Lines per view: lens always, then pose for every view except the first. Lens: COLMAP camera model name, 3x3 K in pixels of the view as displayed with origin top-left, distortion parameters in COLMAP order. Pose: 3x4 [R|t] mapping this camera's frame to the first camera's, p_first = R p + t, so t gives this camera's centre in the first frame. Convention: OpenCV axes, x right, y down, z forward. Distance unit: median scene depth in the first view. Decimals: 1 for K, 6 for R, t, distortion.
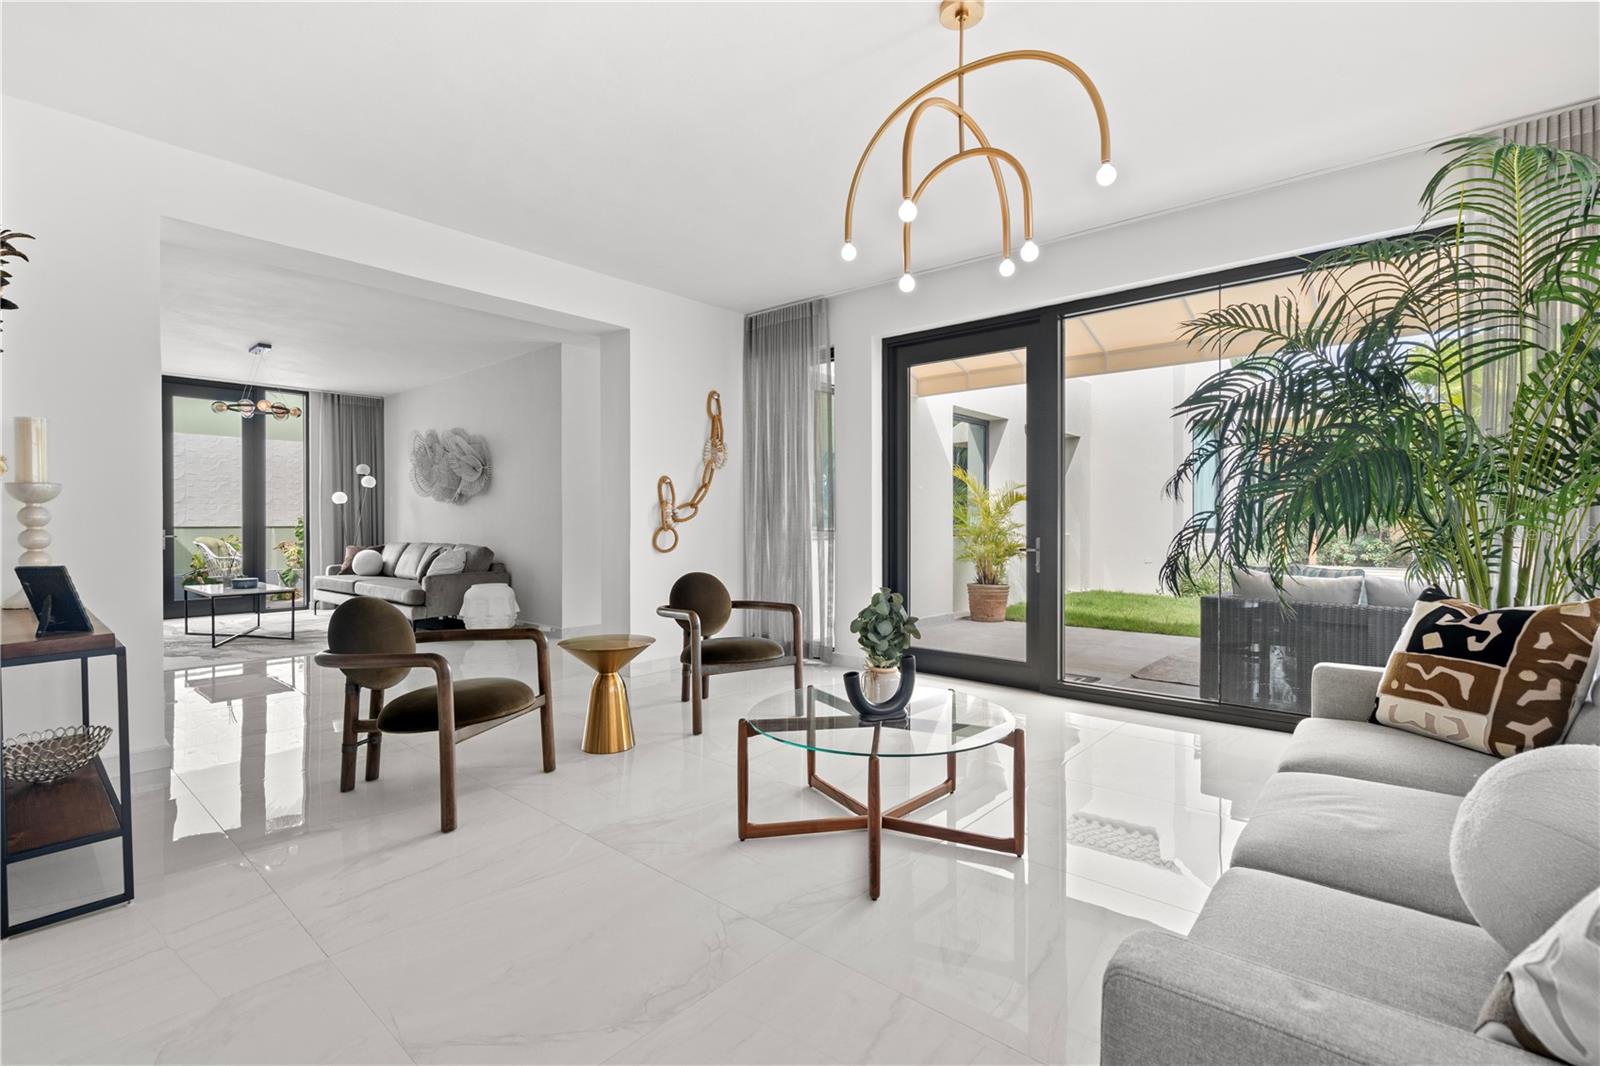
lens RADIAL K [[725.7, 0, 794.7], [0, 725.7, 532.7], [0, 0, 1]] dist [0.001071, 0.000734]
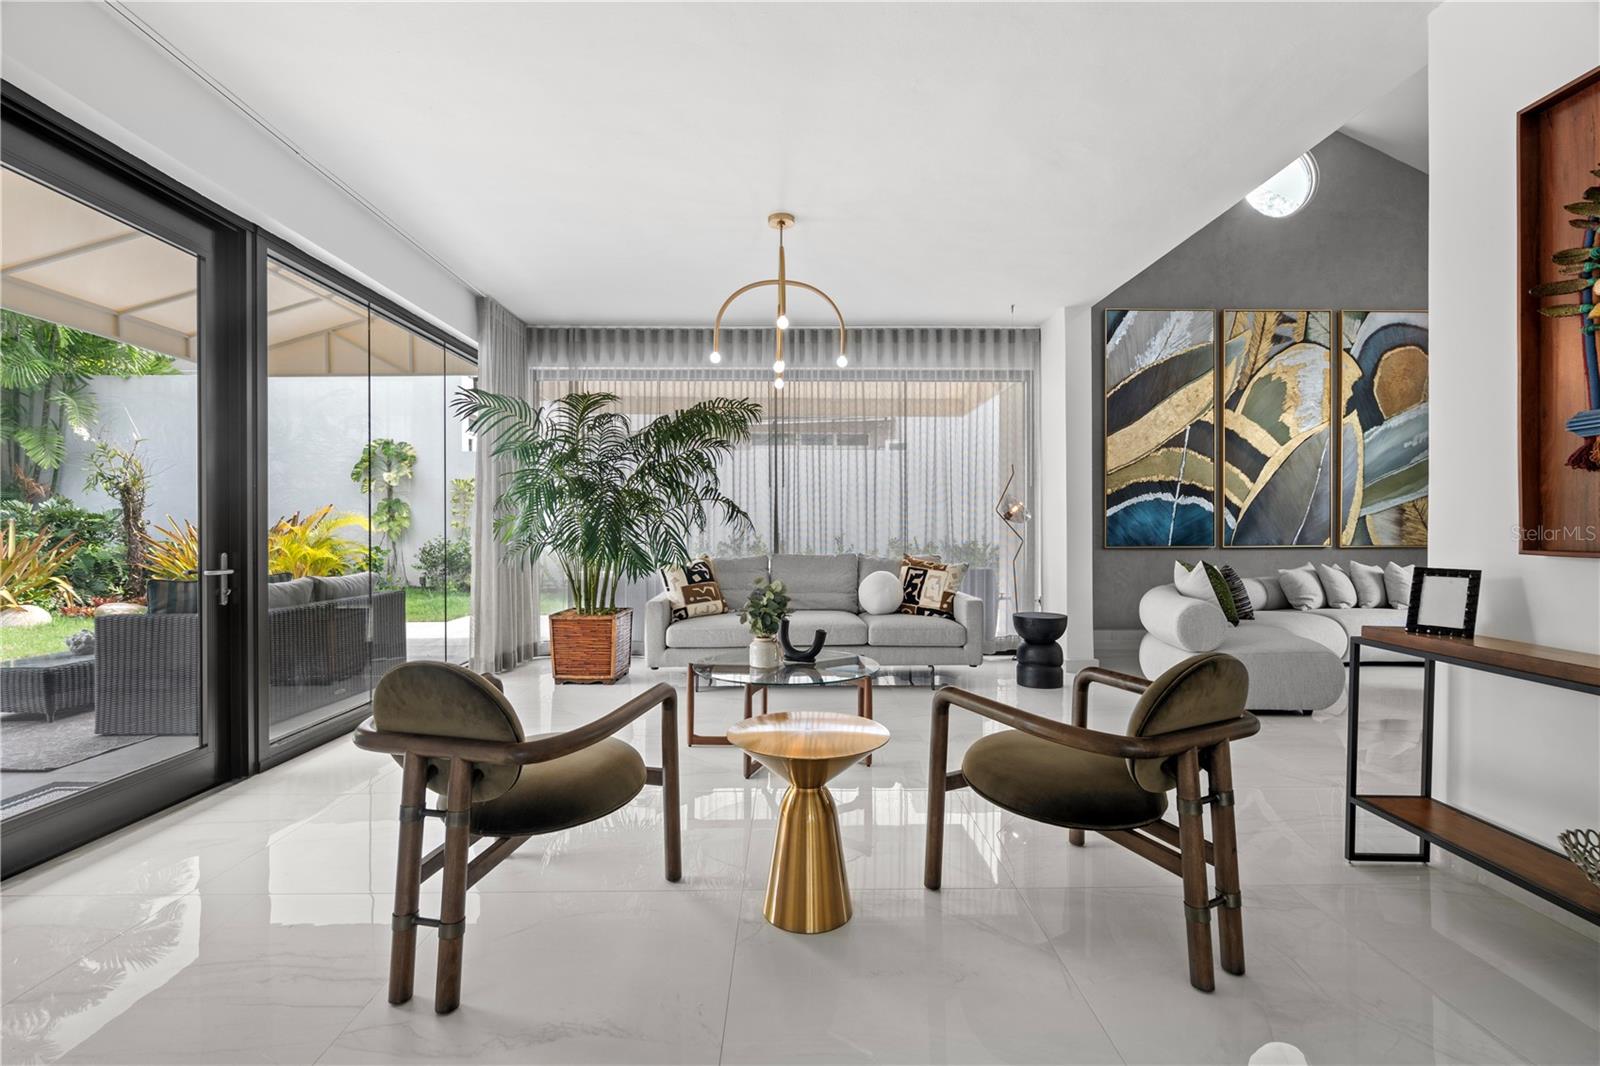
lens RADIAL K [[746.1, 0, 796.6], [0, 746.1, 527.9], [0, 0, 1]] dist [-0.000128, 0.001152]
pose [[-0.680539, -0.005788, 0.732689, -1.272995], [0.003842, 0.999927, 0.011468, -0.053369], [-0.732702, 0.010620, -0.680467, 2.577477]]
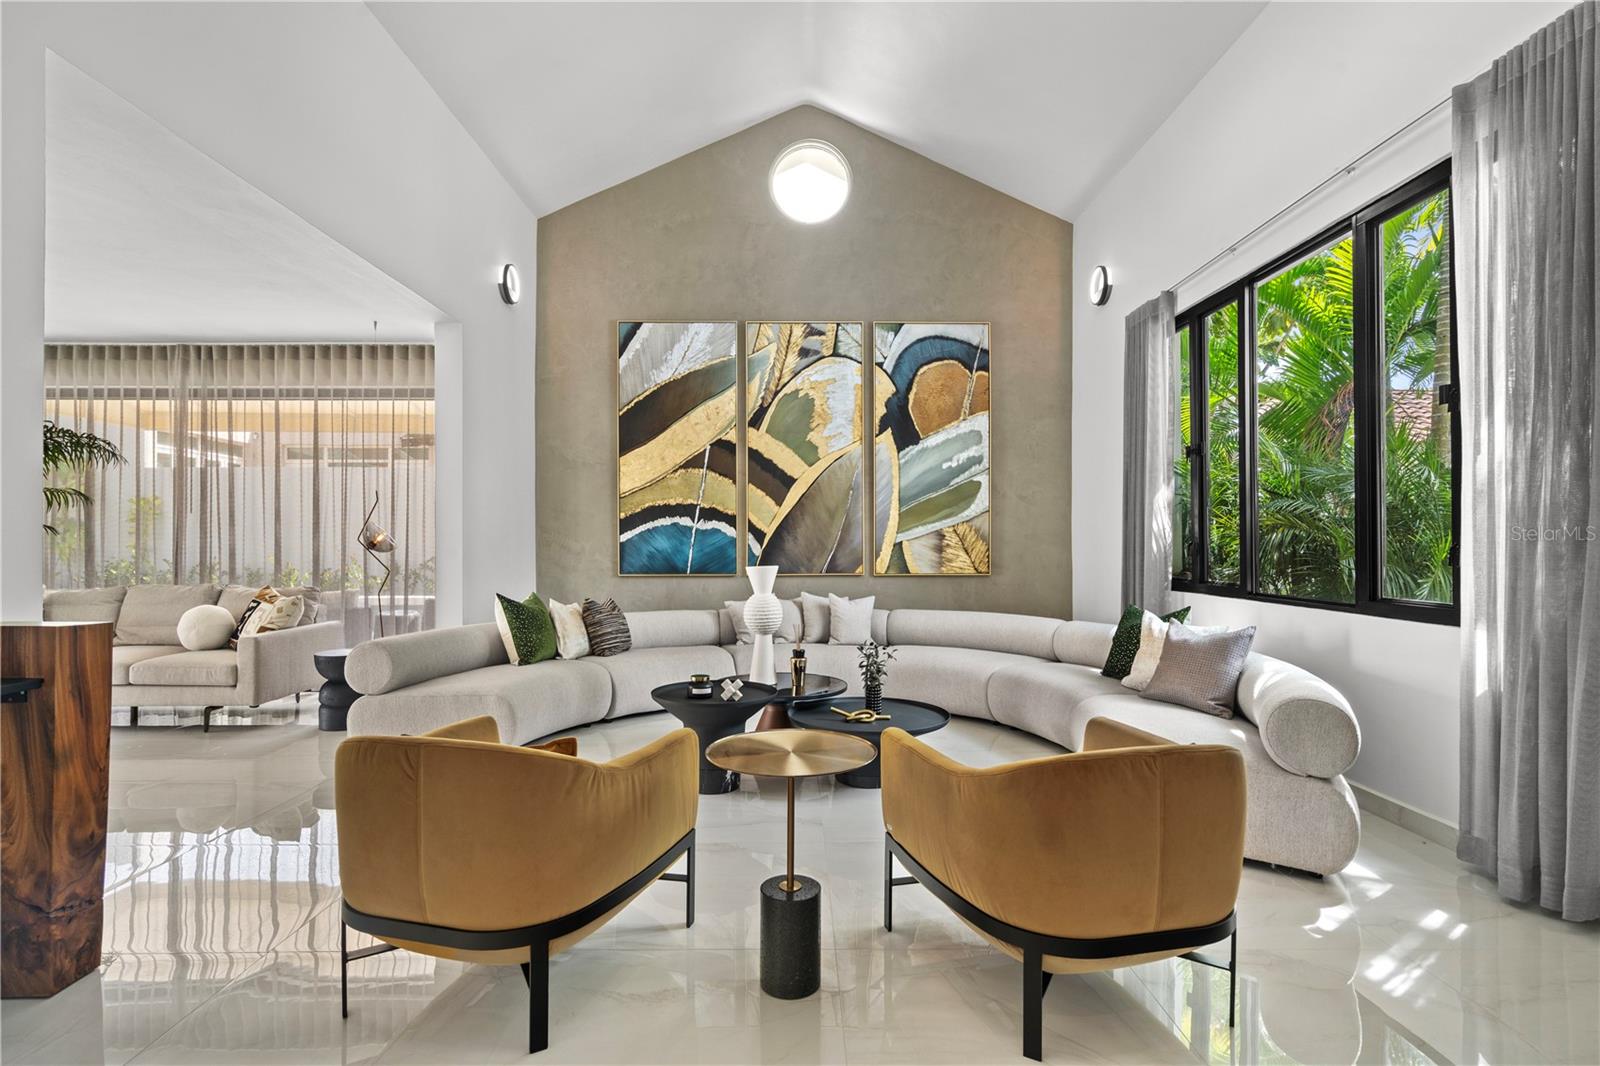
lens RADIAL K [[782.1, 0, 803.6], [0, 782.1, 533.9], [0, 0, 1]] dist [-0.000120, 0.001198]
pose [[-0.671246, 0.004935, 0.741219, -2.835329], [0.002787, 0.999988, -0.004134, -0.082453], [-0.741230, -0.000709, -0.671251, 0.769016]]
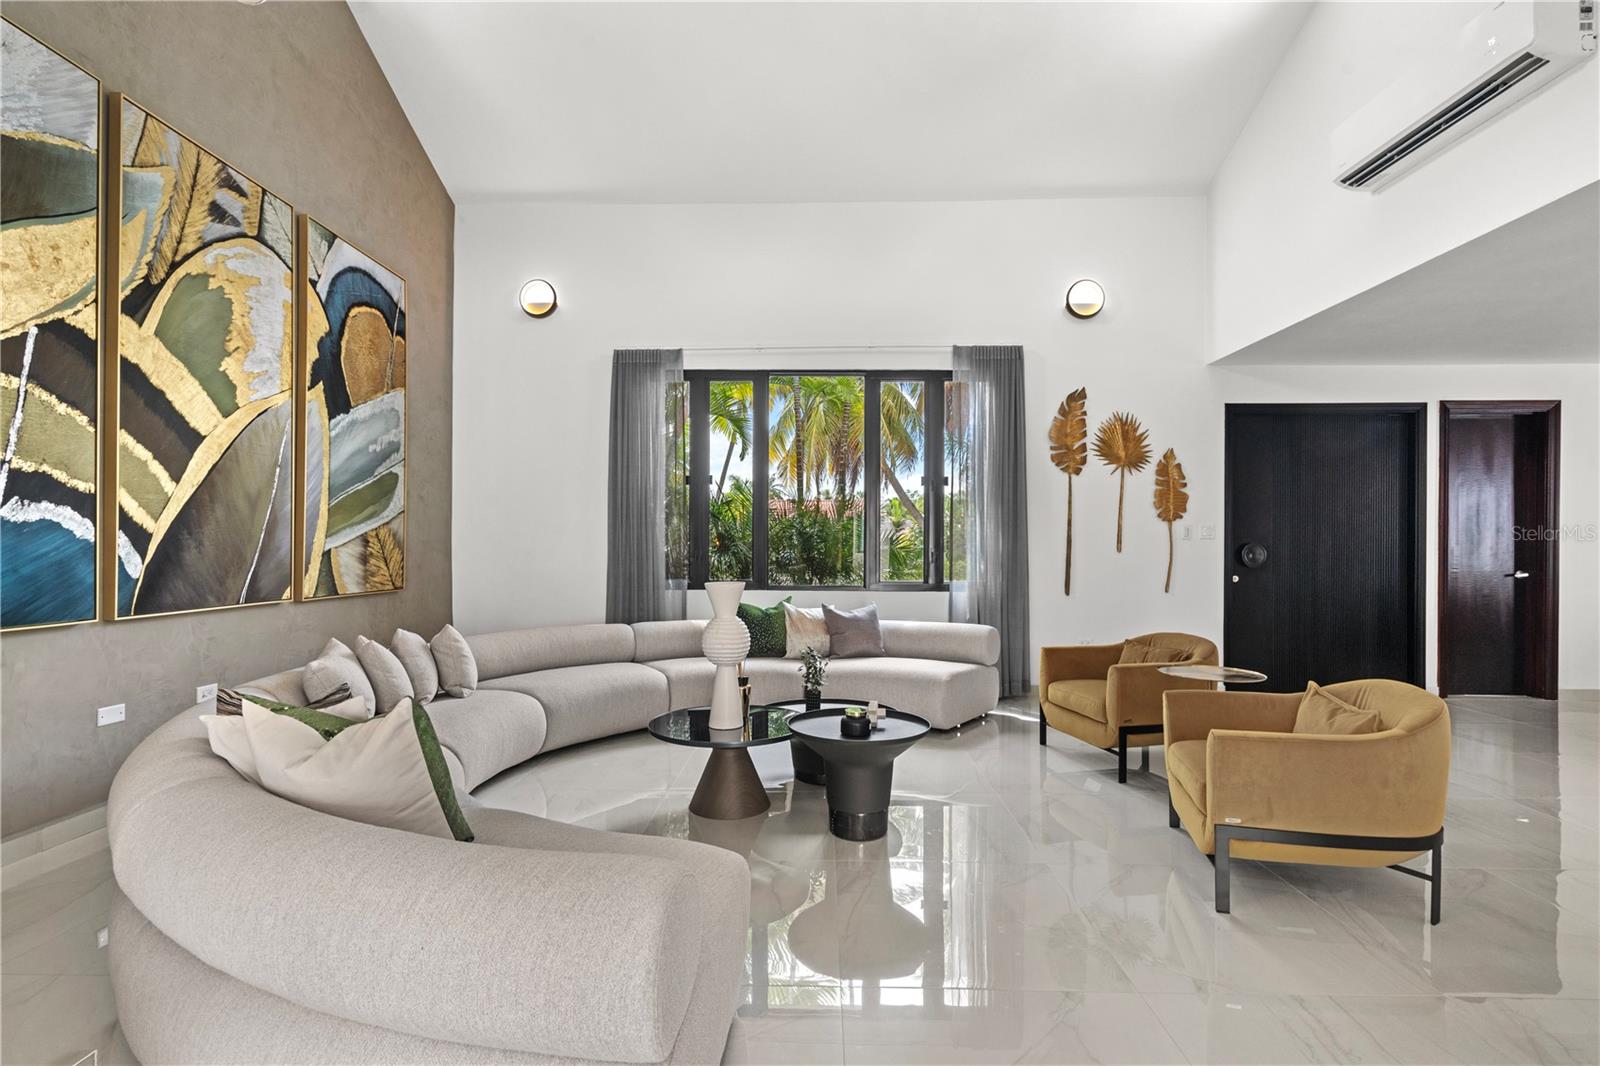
lens RADIAL K [[729.5, 0, 802.7], [0, 729.5, 546.3], [0, 0, 1]] dist [-0.000689, -0.000107]
pose [[-0.762107, -0.008313, -0.647398, -0.134559], [-0.010870, 0.999941, -0.000044, -0.086990], [0.647360, 0.007004, -0.762152, 0.765364]]
